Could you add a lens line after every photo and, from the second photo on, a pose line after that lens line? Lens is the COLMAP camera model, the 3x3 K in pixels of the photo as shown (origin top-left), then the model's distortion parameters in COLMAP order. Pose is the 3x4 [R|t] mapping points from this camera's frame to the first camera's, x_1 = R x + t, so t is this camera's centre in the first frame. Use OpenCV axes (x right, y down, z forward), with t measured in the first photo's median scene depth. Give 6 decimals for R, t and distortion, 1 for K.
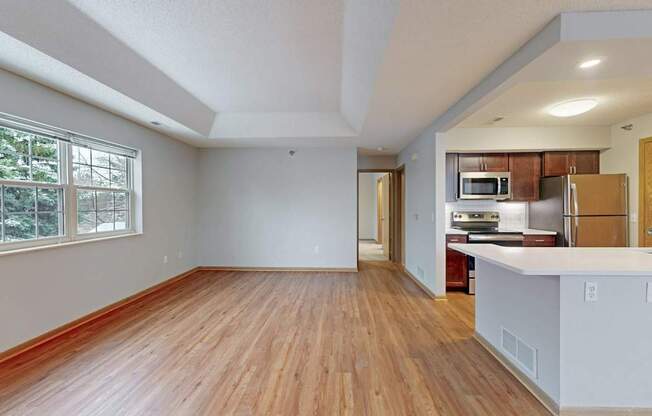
lens RADIAL K [[271.6, 0, 326.0], [0, 271.6, 208.0], [0, 0, 1]] dist [0.000768, 0.000207]
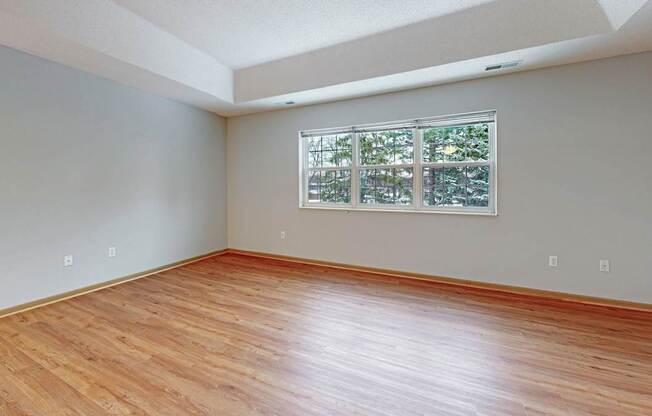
lens RADIAL K [[259.0, 0, 326.0], [0, 259.0, 208.0], [0, 0, 1]] dist [0.000529, 0.000071]
pose [[-0.405180, 0.068379, -0.911676, 0.223017], [0.000549, 0.997217, 0.074551, 0.015709], [0.914237, 0.029706, -0.404090, 0.799228]]
